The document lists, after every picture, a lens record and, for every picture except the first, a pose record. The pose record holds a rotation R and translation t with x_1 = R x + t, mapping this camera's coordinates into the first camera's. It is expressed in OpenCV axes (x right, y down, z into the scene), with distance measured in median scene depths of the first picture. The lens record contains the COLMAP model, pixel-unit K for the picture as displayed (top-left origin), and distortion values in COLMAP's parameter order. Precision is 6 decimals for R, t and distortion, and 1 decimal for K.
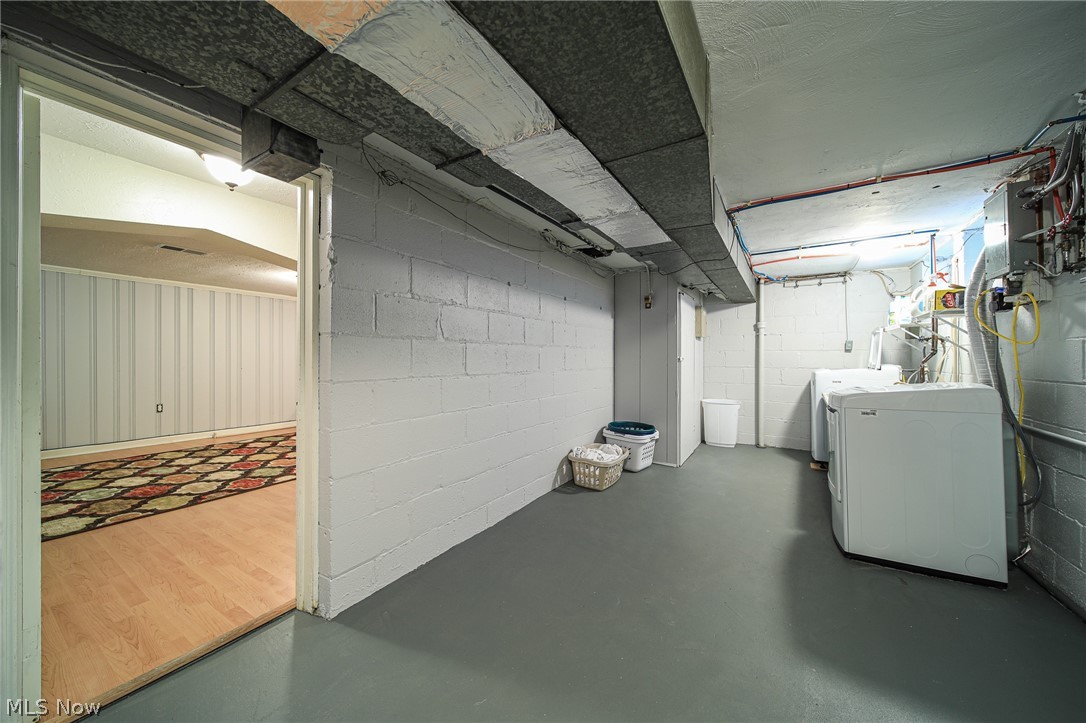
lens RADIAL K [[387.5, 0, 545.3], [0, 387.5, 358.4], [0, 0, 1]] dist [-0.001948, -0.000173]
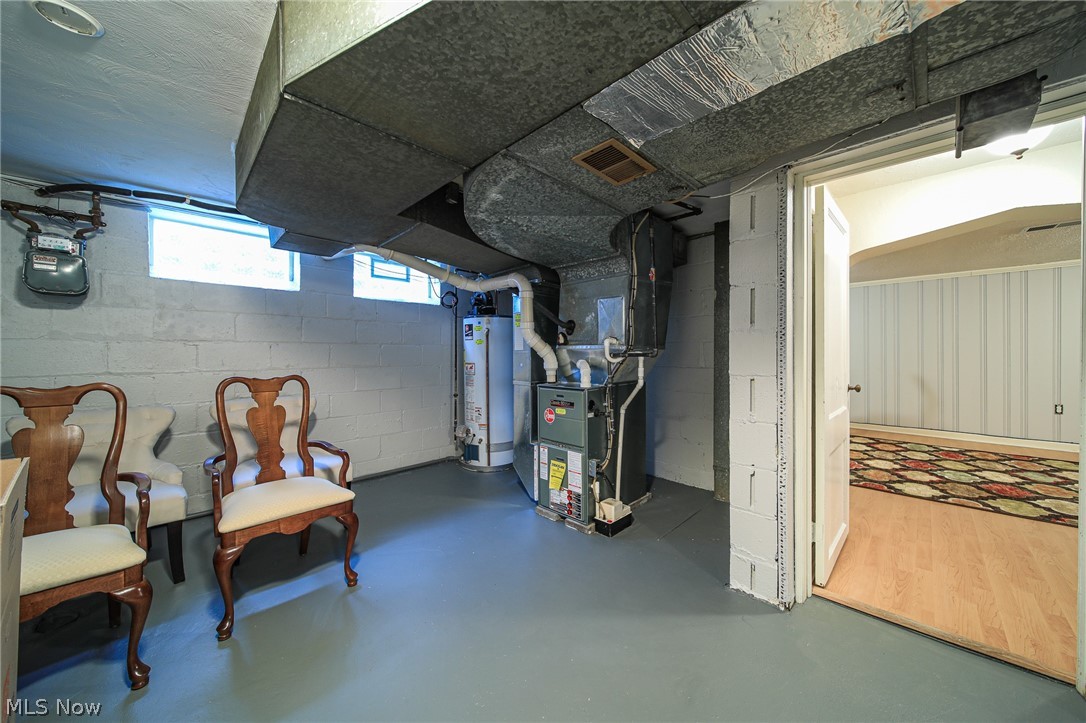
lens RADIAL K [[387.5, 0, 544.2], [0, 387.5, 357.6], [0, 0, 1]] dist [-0.001948, -0.000173]
pose [[-0.222796, 0.005875, -0.974847, 0.250426], [0.006738, 0.999967, 0.004486, 0.000798], [0.974842, -0.005569, -0.222828, 0.140913]]
